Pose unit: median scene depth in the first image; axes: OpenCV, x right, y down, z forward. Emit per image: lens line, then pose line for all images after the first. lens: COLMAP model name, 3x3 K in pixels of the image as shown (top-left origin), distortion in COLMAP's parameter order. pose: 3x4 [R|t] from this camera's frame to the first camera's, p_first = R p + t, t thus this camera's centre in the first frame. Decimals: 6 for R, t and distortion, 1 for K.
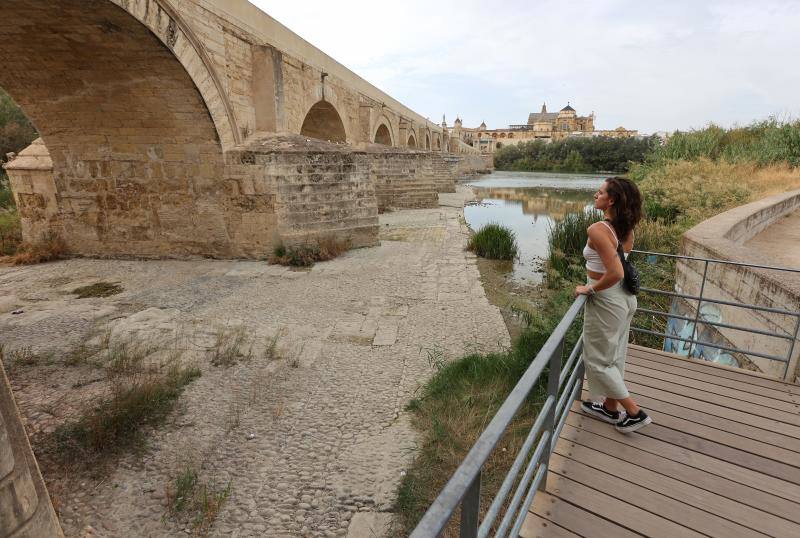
lens RADIAL K [[388.3, 0, 424.5], [0, 388.3, 253.0], [0, 0, 1]] dist [-0.046074, 0.017292]
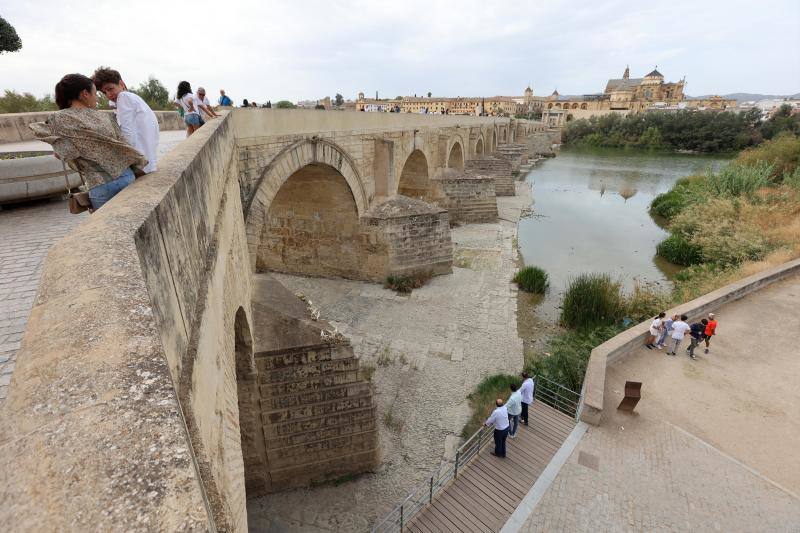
lens RADIAL K [[370.4, 0, 404.1], [0, 370.4, 267.5], [0, 0, 1]] dist [-0.035688, 0.010727]
pose [[0.976562, 0.078203, -0.200528, -0.014621], [-0.048769, 0.987824, 0.147733, -0.282691], [0.209640, -0.134491, 0.968485, -0.465408]]
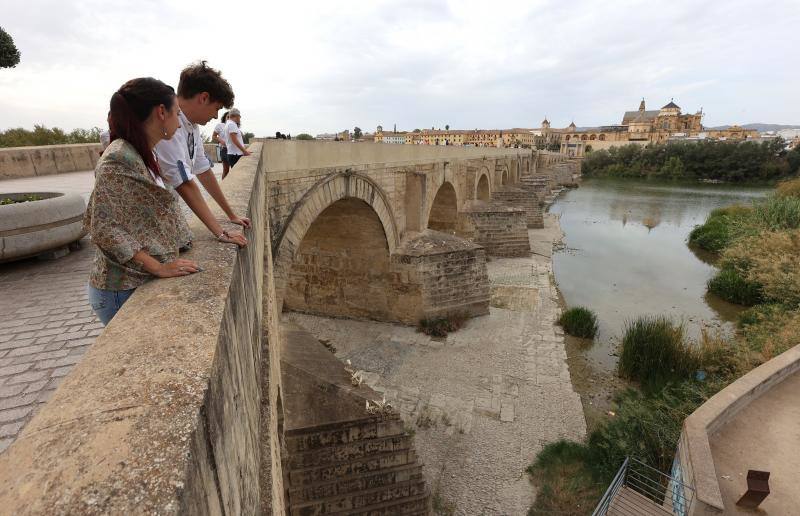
lens RADIAL K [[378.9, 0, 413.0], [0, 378.9, 259.7], [0, 0, 1]] dist [-0.039391, 0.014329]
pose [[0.972352, 0.057461, -0.226341, -0.100368], [-0.048144, 0.997759, 0.046476, -0.302724], [0.228504, -0.034294, 0.972939, -0.388697]]
